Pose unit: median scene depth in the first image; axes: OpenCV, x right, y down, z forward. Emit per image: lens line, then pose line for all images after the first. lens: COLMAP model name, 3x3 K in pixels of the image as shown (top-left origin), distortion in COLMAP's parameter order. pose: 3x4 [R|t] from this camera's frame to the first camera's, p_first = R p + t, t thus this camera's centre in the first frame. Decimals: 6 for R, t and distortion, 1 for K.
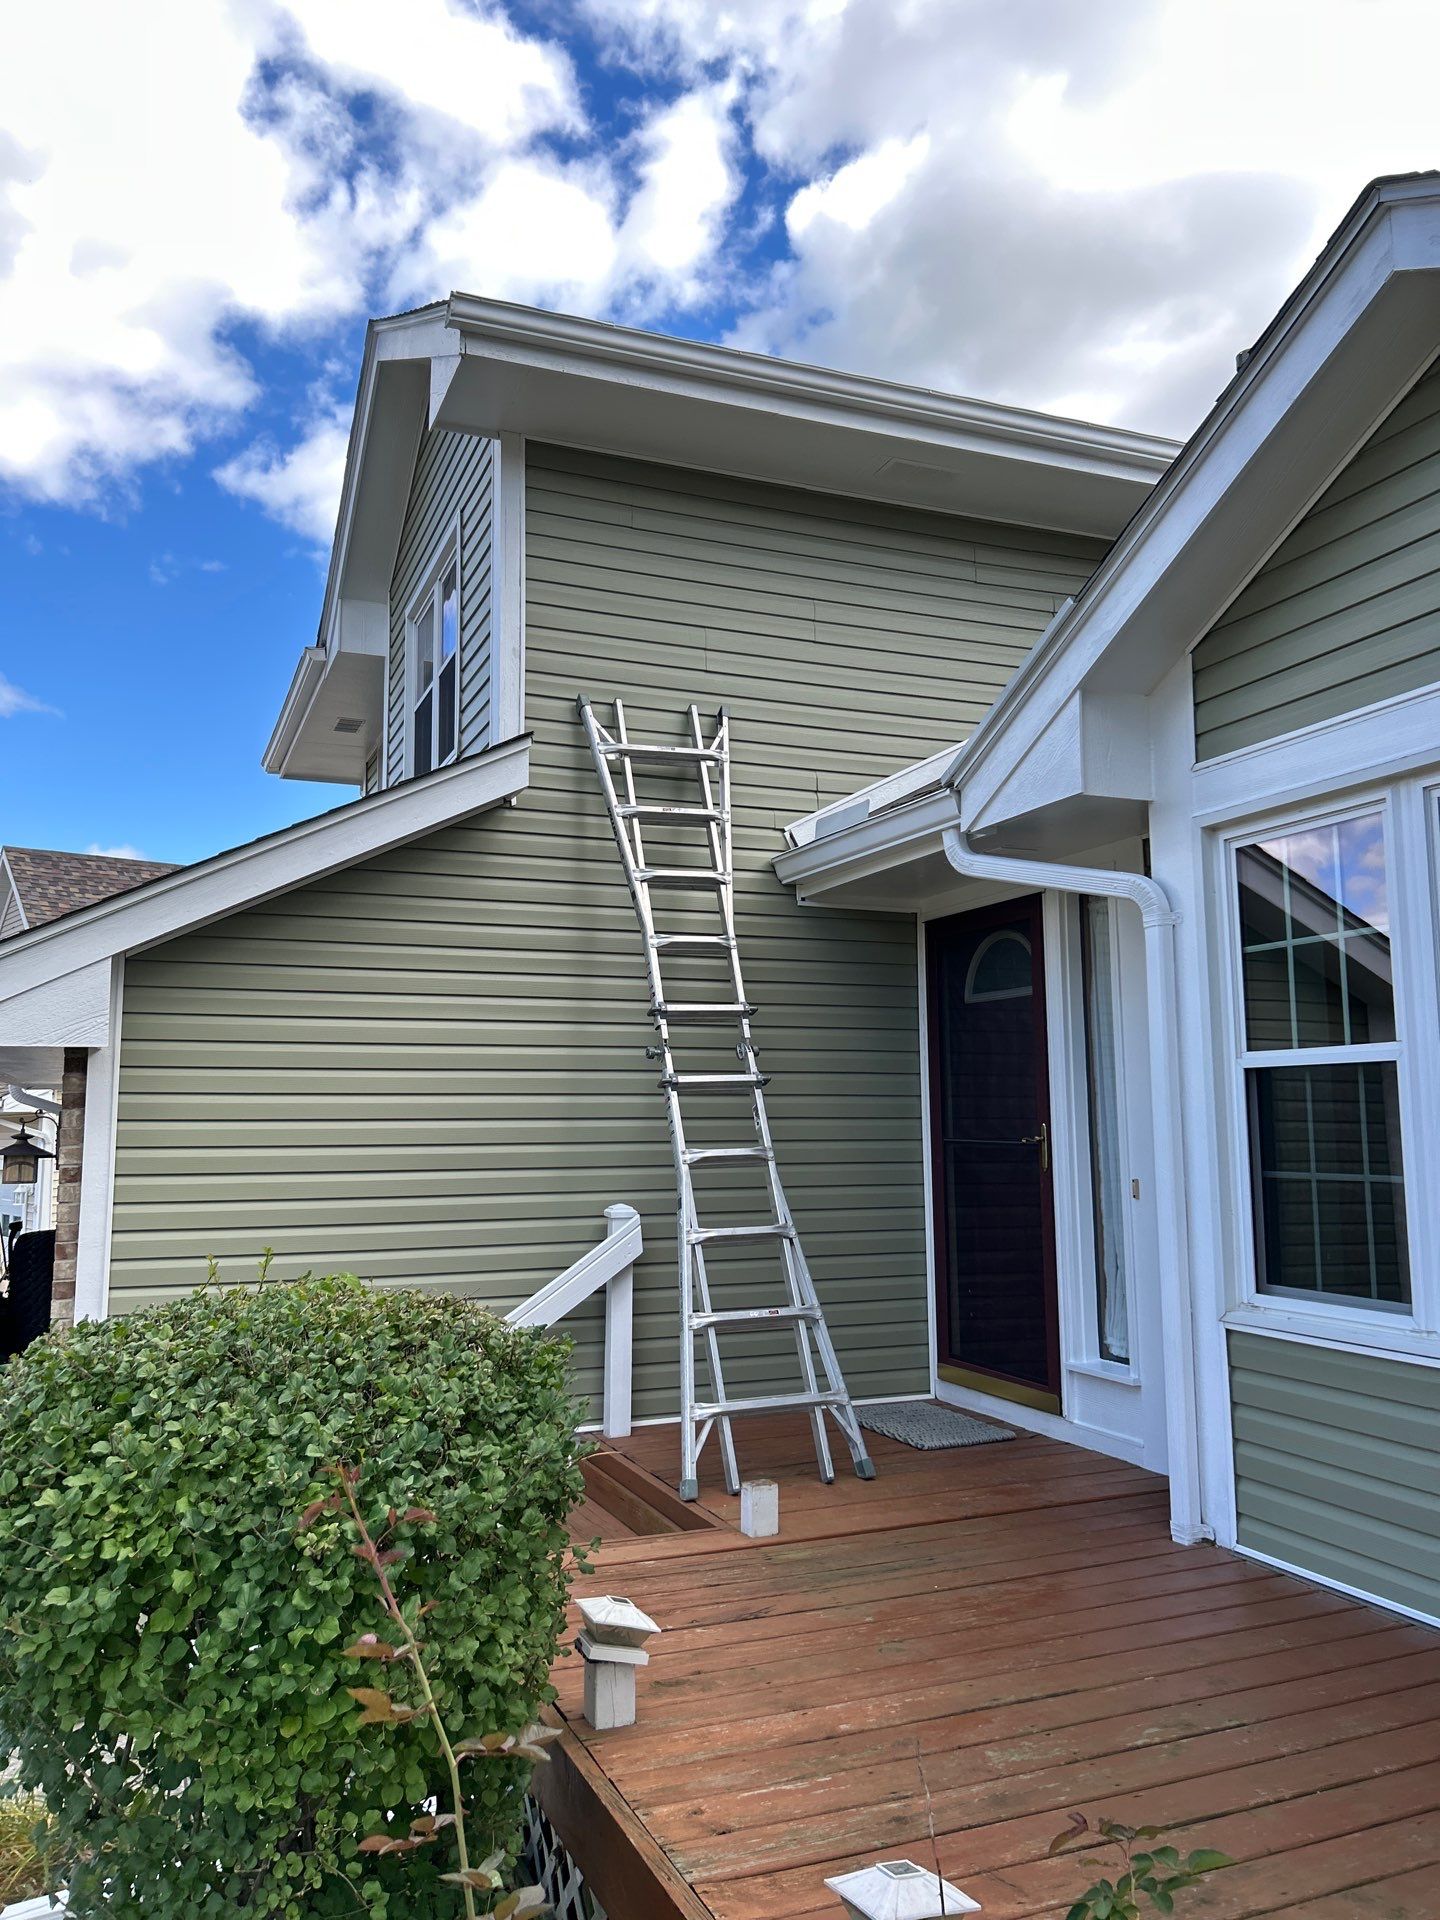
lens RADIAL K [[1443.1, 0, 720.0], [0, 1443.1, 960.0], [0, 0, 1]] dist [0.035213, -0.030329]
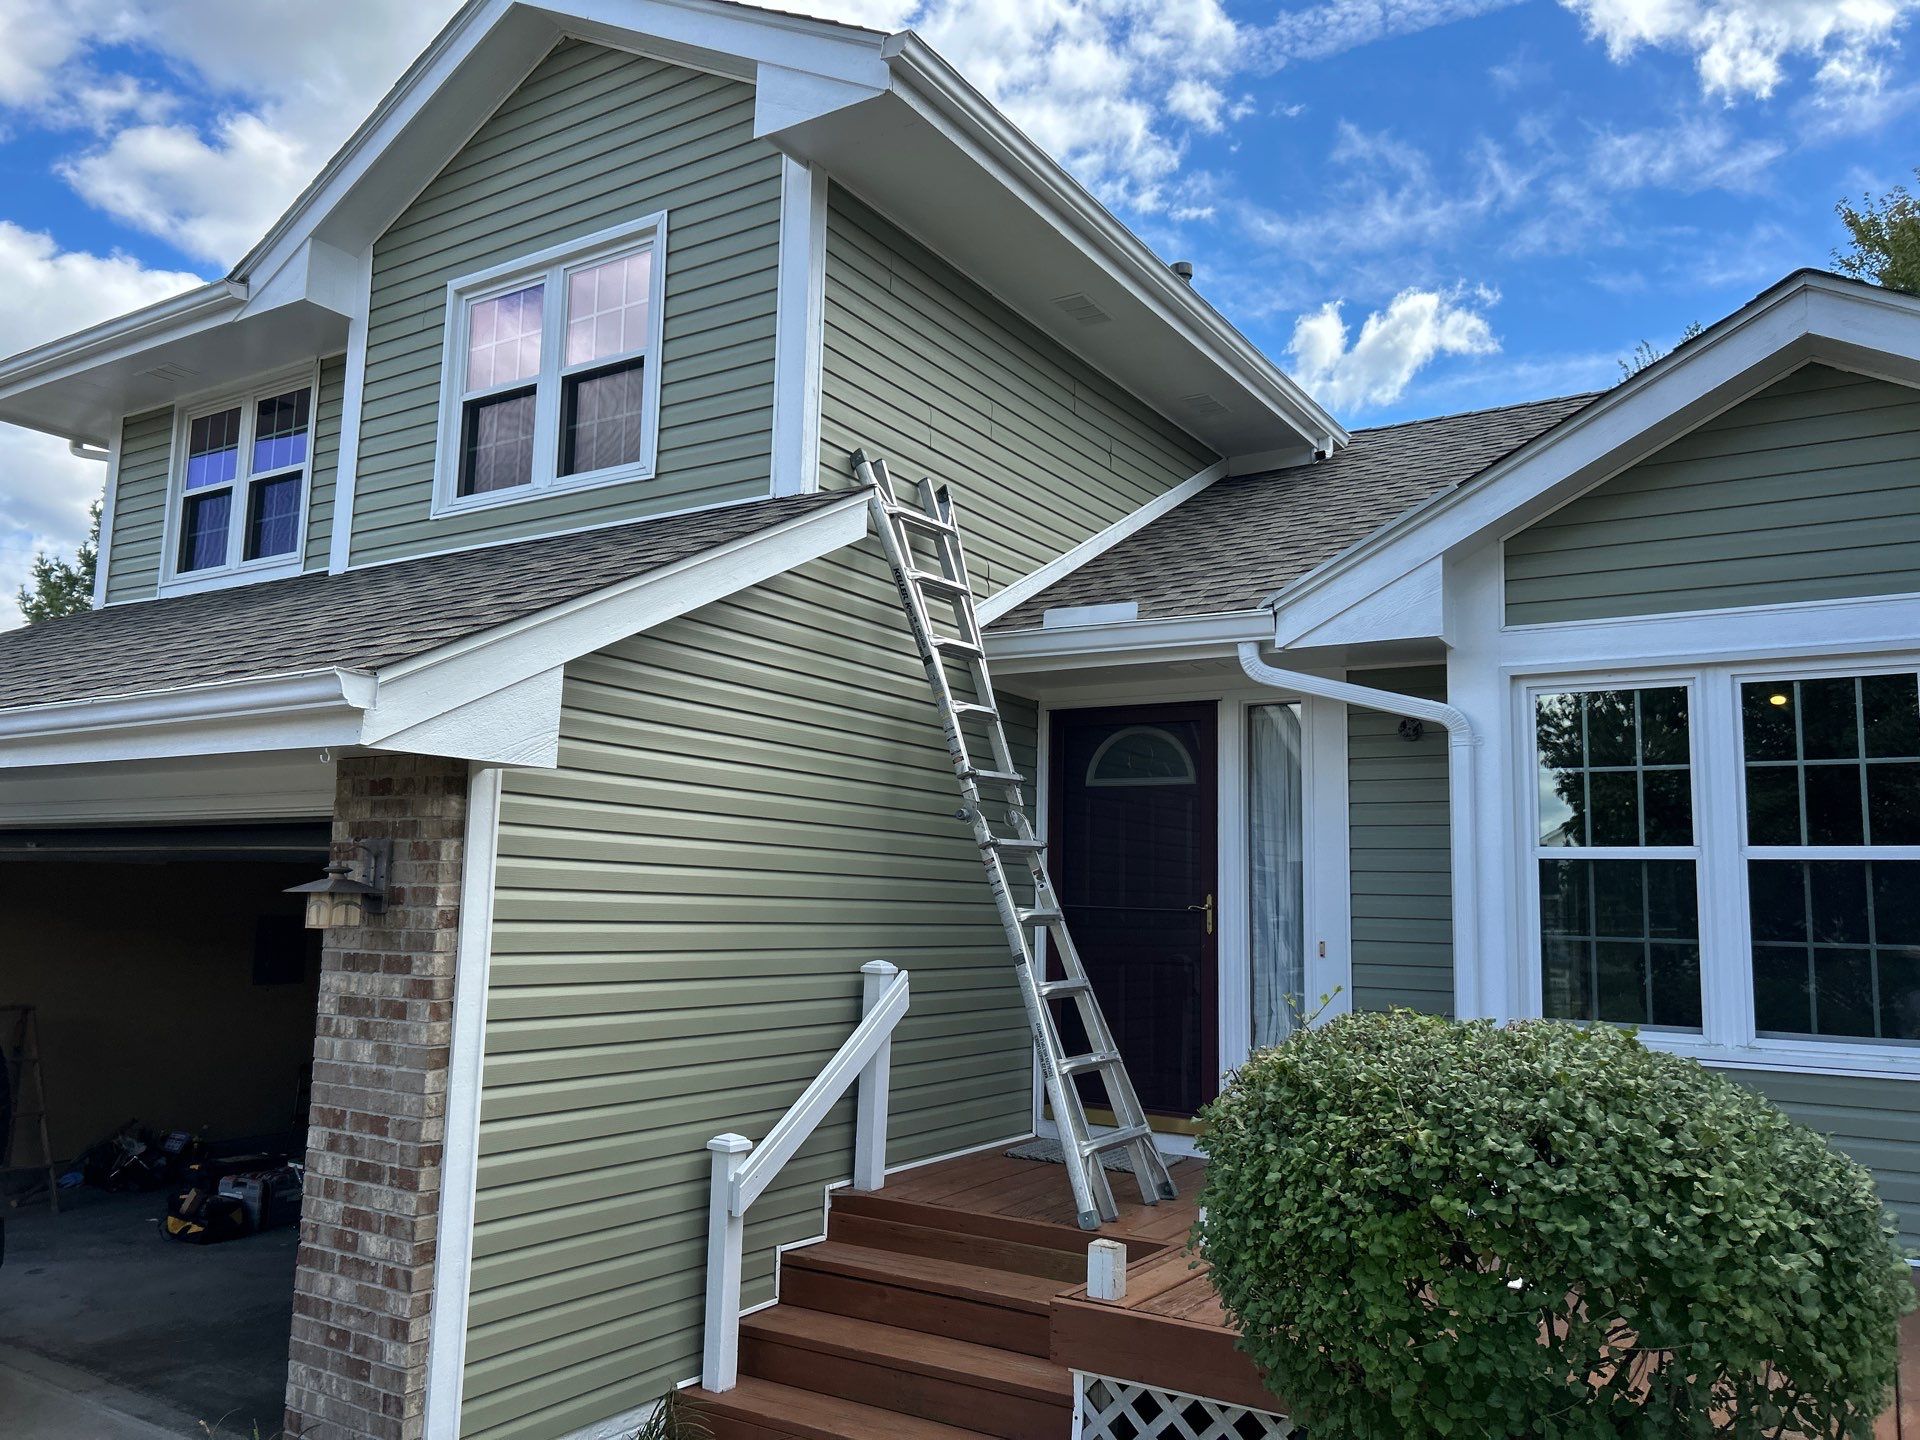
lens RADIAL K [[1443.1, 0, 953.5], [0, 1443.1, 714.7], [0, 0, 1]] dist [0.035213, -0.030329]
pose [[0.819308, 0.102292, 0.564155, -0.691144], [-0.094756, 0.994583, -0.042725, 0.040927], [-0.565470, -0.018452, 0.824563, 0.161631]]
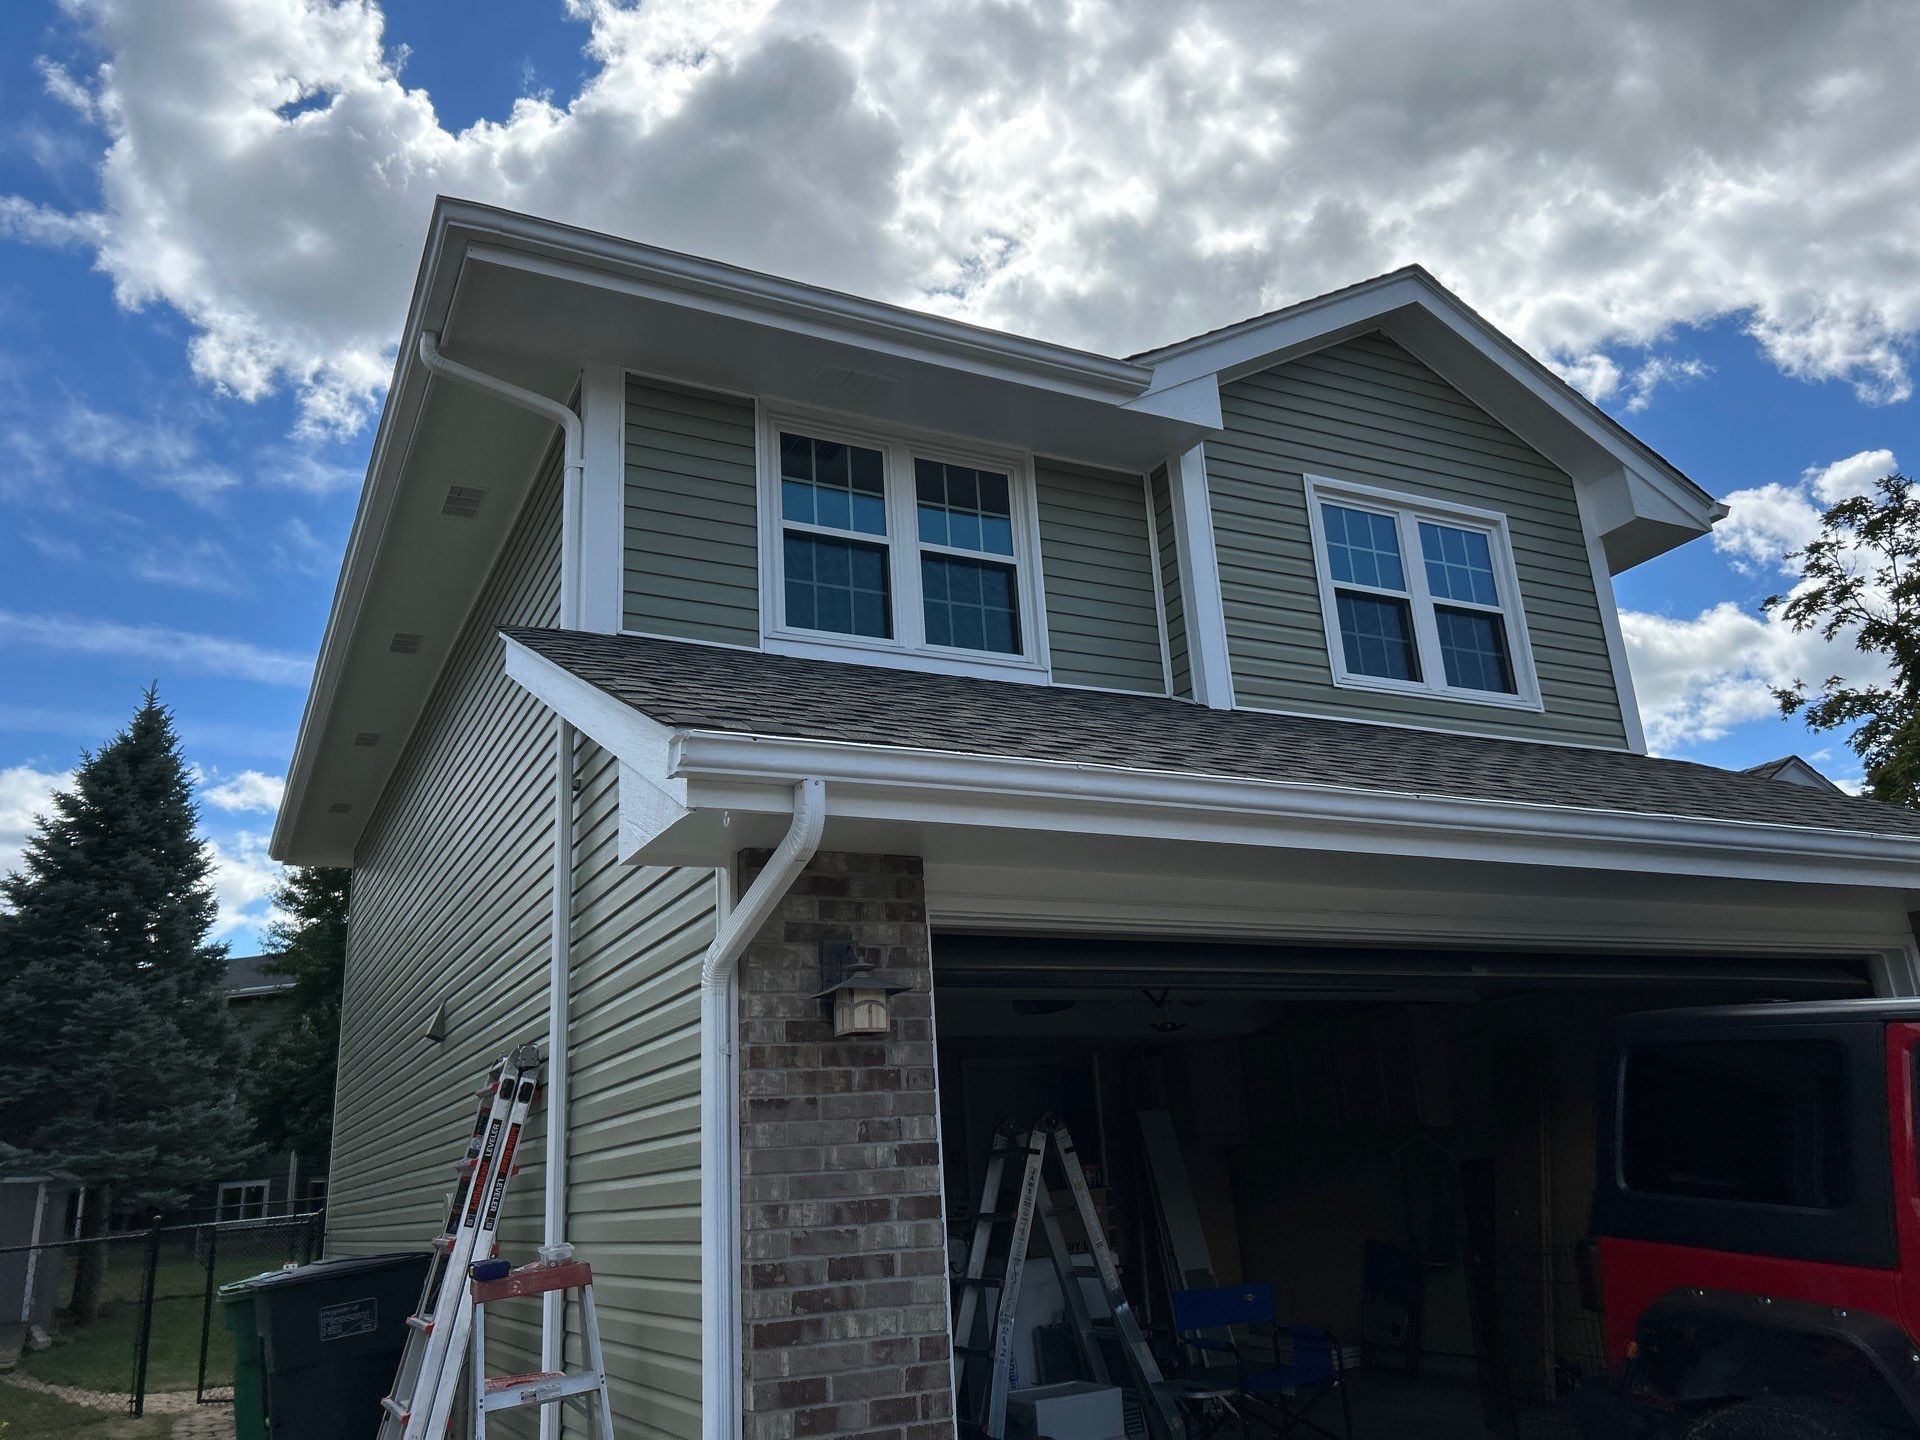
lens RADIAL K [[1443.1, 0, 953.5], [0, 1443.1, 714.7], [0, 0, 1]] dist [0.035213, -0.030329]
pose [[-0.082711, 0.320987, 0.943465, -1.644419], [-0.053222, 0.943935, -0.325813, 0.355868], [-0.995151, -0.077161, -0.060990, 2.020870]]
